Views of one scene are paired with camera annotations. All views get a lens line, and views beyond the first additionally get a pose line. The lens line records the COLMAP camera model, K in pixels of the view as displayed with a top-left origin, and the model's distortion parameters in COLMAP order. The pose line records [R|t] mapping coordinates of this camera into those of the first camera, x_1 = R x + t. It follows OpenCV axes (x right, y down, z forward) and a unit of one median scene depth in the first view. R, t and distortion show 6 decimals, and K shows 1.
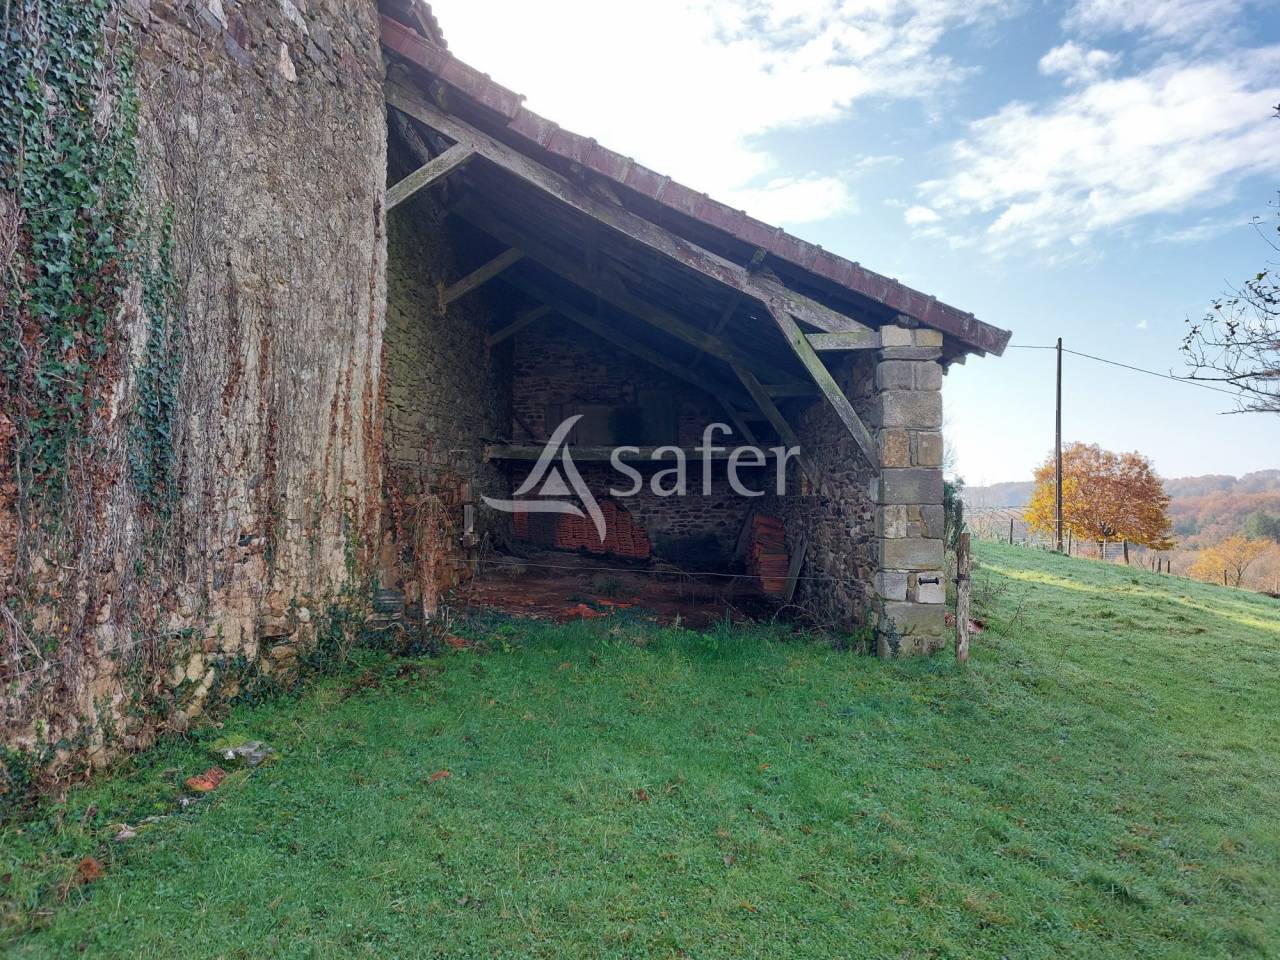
lens RADIAL K [[916.1, 0, 641.9], [0, 916.1, 471.9], [0, 0, 1]] dist [0.151988, -0.181262]
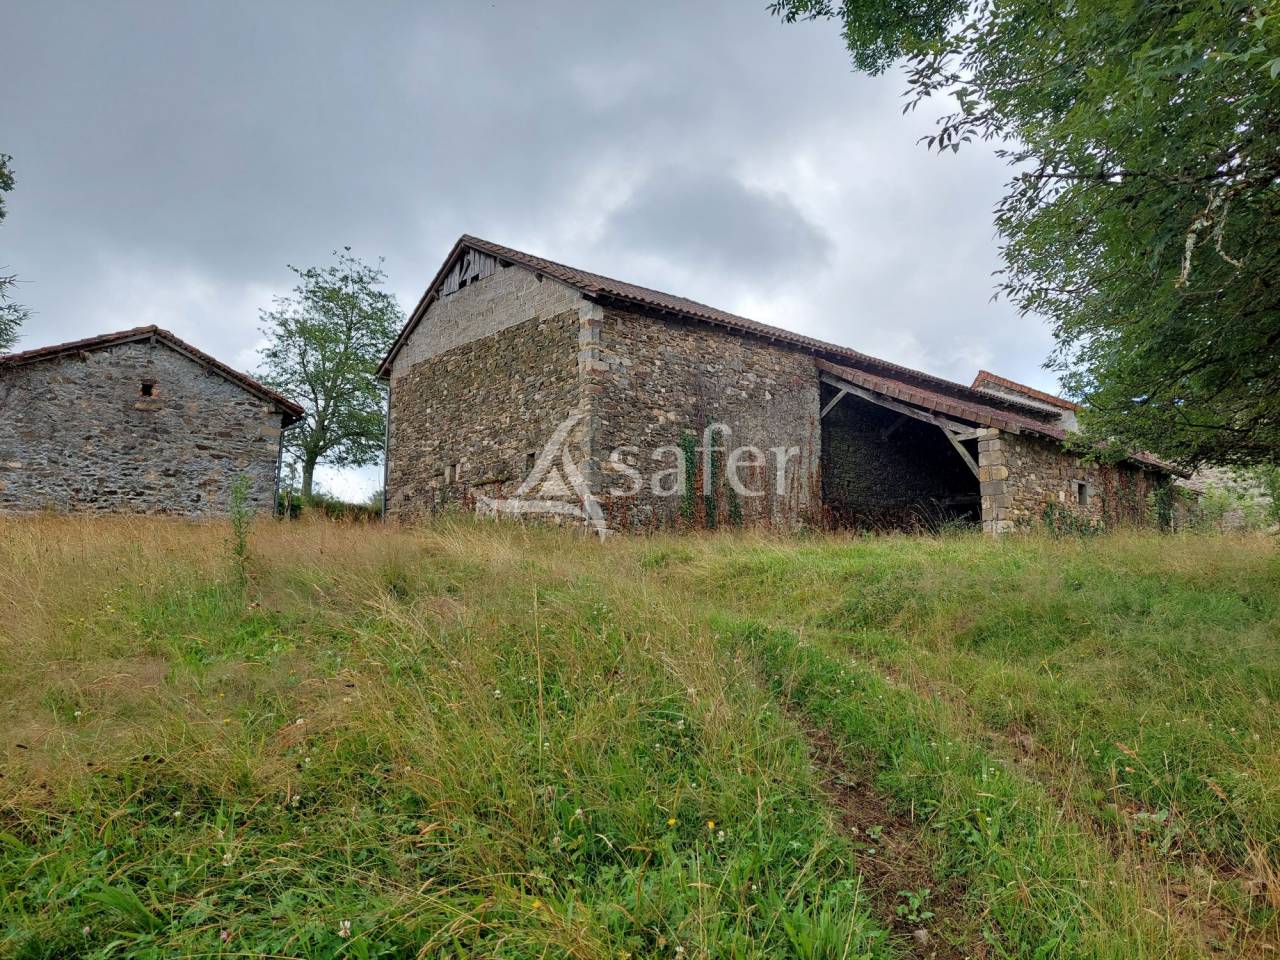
lens RADIAL K [[916.1, 0, 641.9], [0, 916.1, 471.9], [0, 0, 1]] dist [0.151988, -0.181262]
pose [[0.672807, -0.120055, -0.730012, 1.543067], [0.032677, 0.990605, -0.132795, 0.284765], [0.739096, 0.065491, 0.670409, -1.473523]]
